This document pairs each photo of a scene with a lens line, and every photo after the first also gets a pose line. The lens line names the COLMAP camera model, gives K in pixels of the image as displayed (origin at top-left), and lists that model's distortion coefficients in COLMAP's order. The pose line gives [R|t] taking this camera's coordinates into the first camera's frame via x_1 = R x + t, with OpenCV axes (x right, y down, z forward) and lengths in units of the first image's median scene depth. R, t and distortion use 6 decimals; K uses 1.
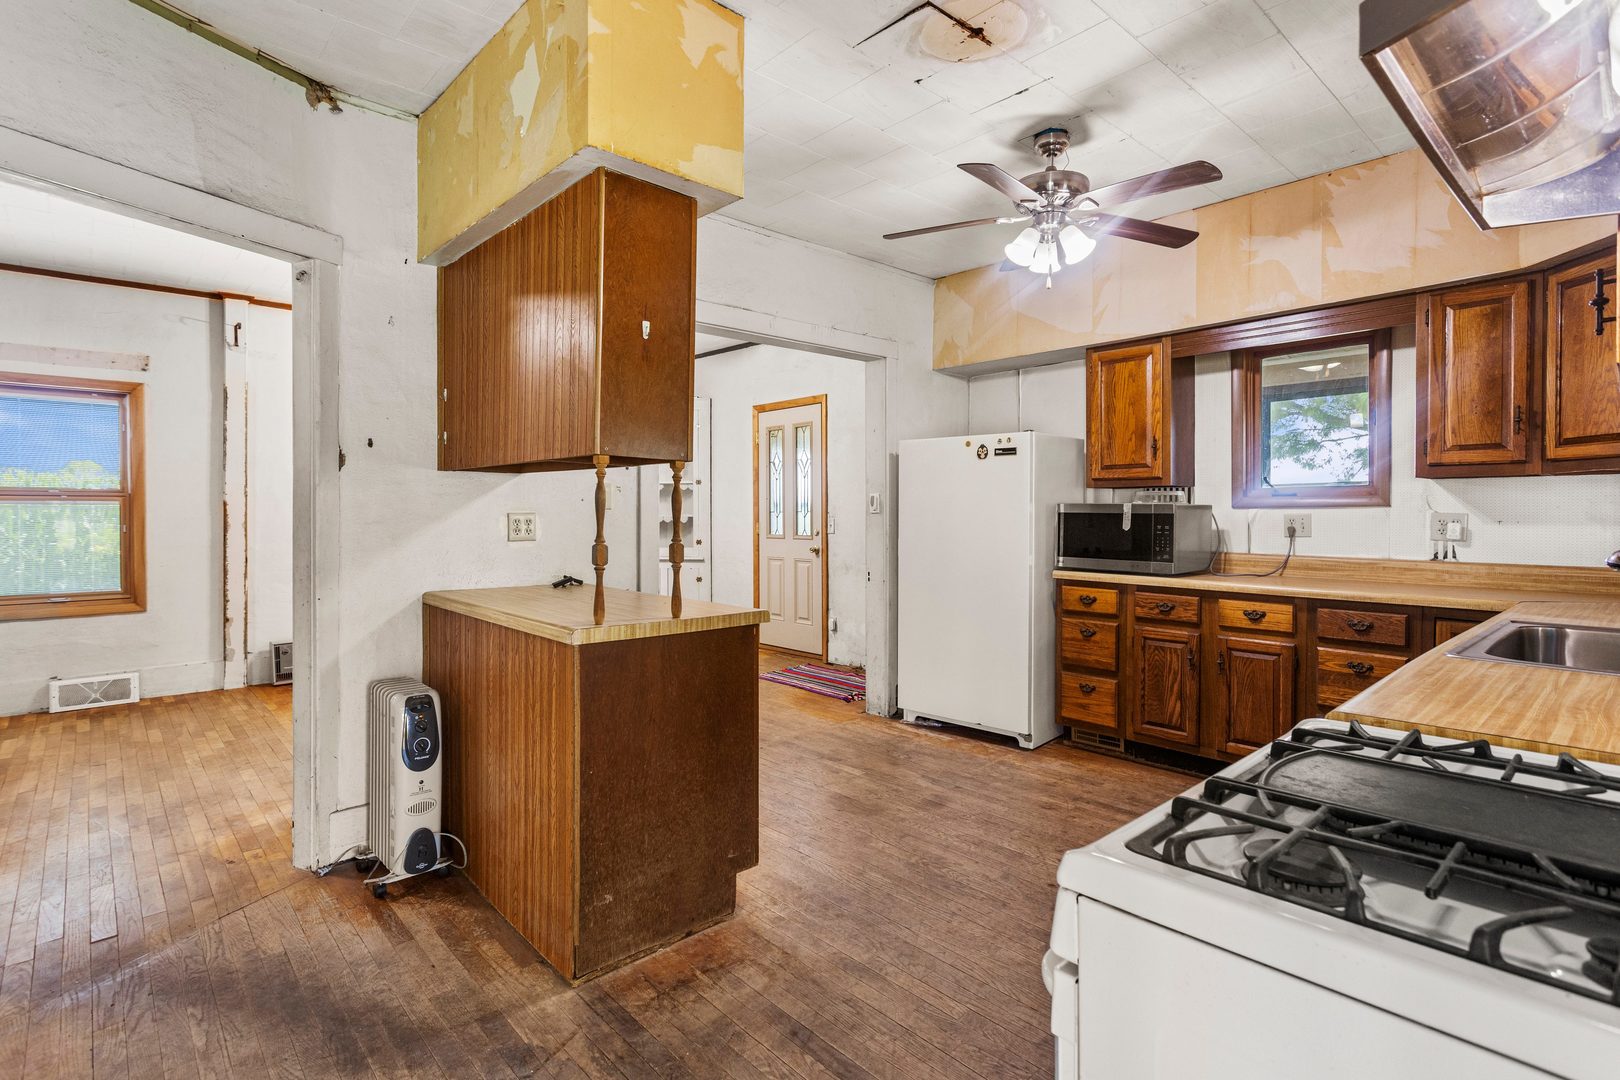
lens RADIAL K [[781.4, 0, 812.9], [0, 781.4, 520.8], [0, 0, 1]] dist [0.001319, 0.000677]
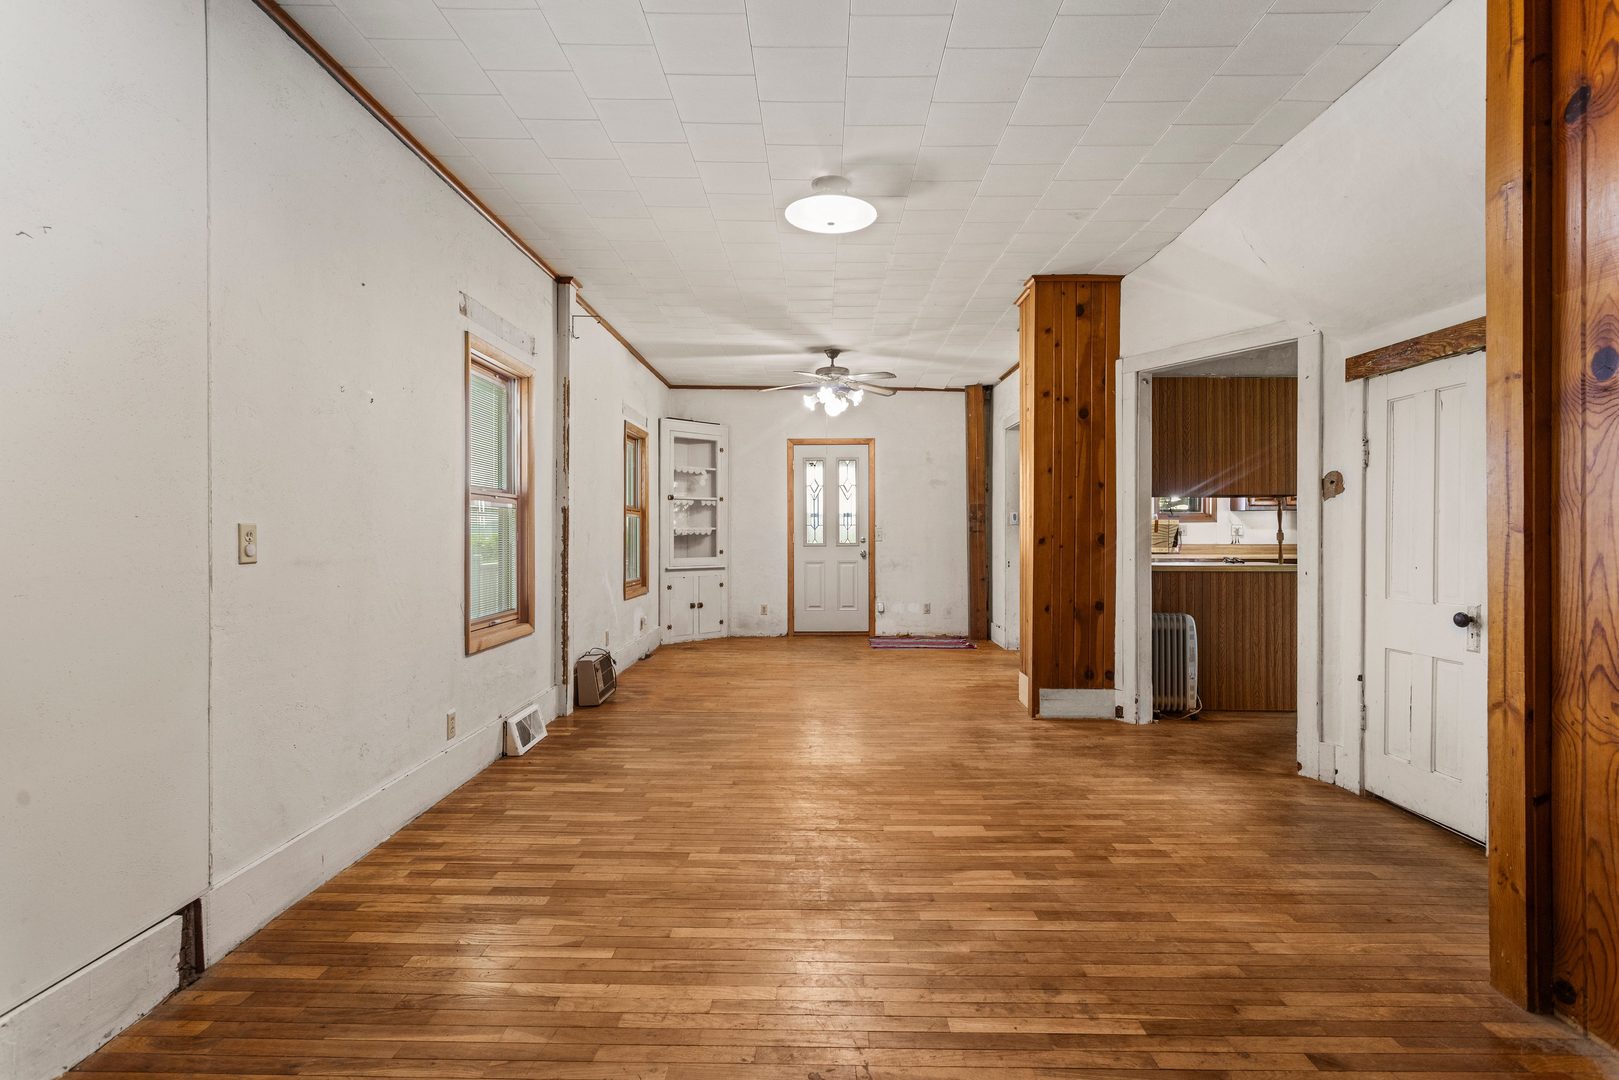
lens RADIAL K [[776.7, 0, 807.2], [0, 776.7, 524.0], [0, 0, 1]] dist [-0.000984, 0.000962]
pose [[0.690824, 0.007110, 0.722988, -1.743805], [0.011381, 0.999721, -0.020706, 0.022923], [-0.722934, 0.022532, 0.690550, 0.252095]]
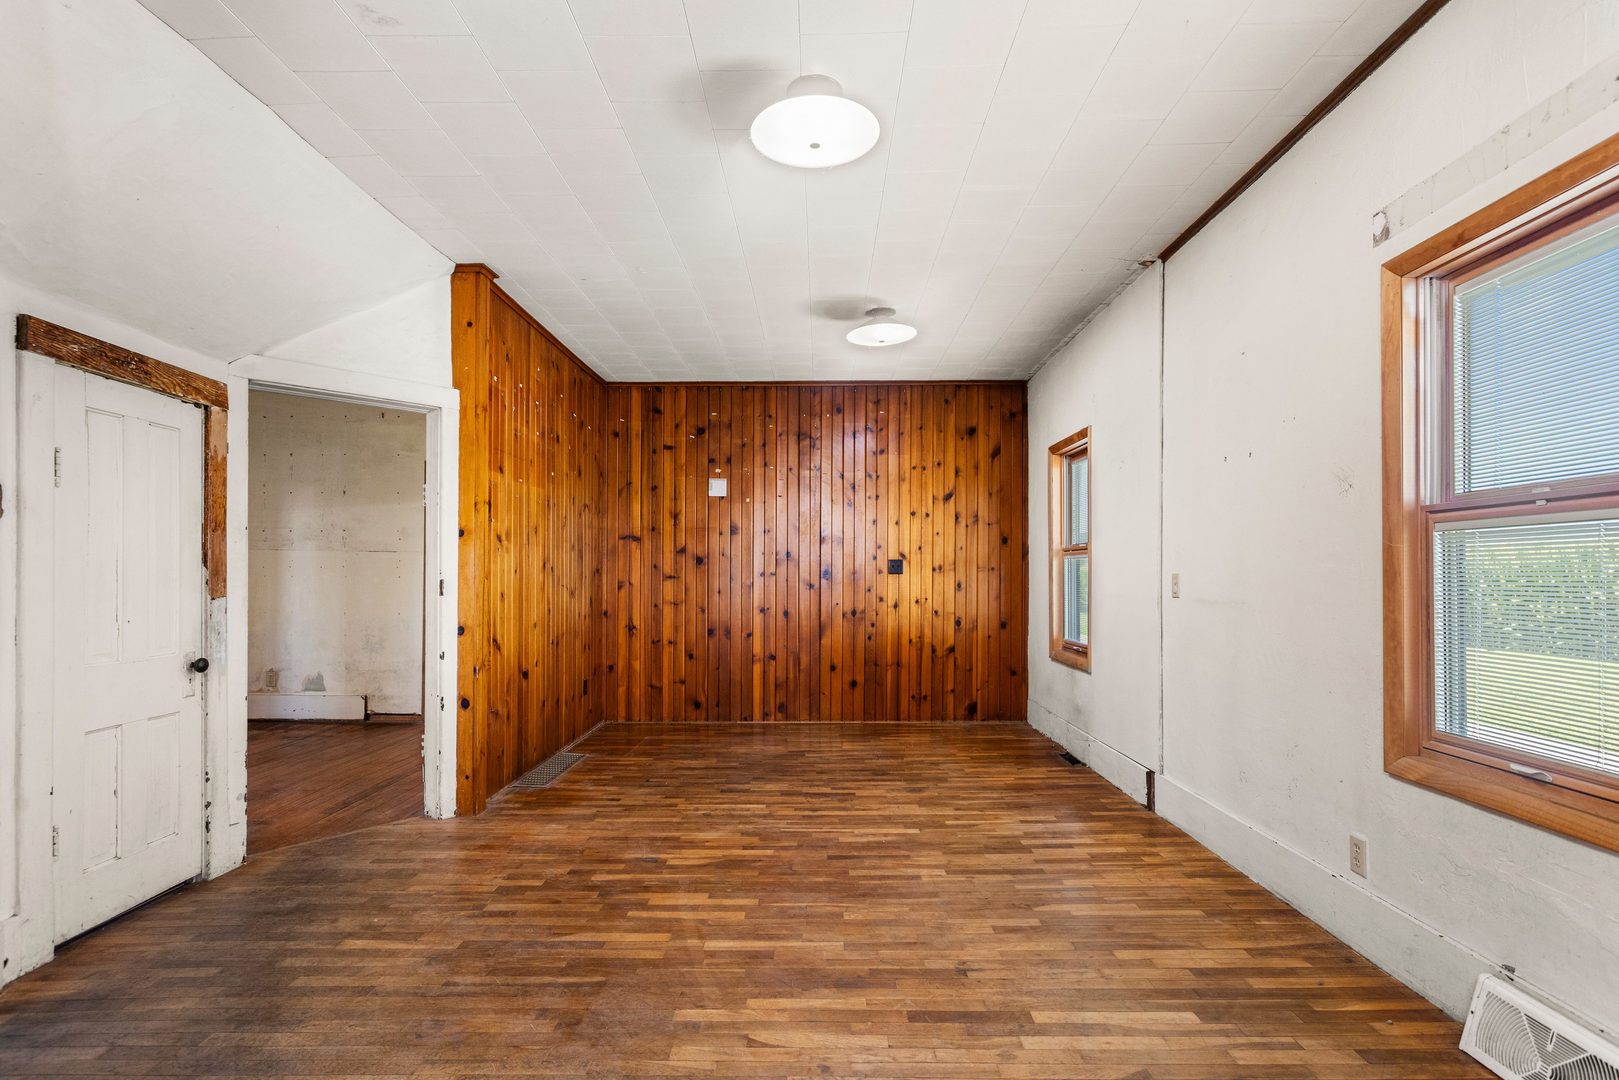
lens RADIAL K [[791.6, 0, 814.0], [0, 791.6, 568.8], [0, 0, 1]] dist [0.001269, 0.000424]
pose [[-0.684293, -0.007906, -0.729164, -0.575399], [-0.009995, 0.999949, -0.001462, 0.006075], [0.729139, 0.006288, -0.684337, 1.322665]]
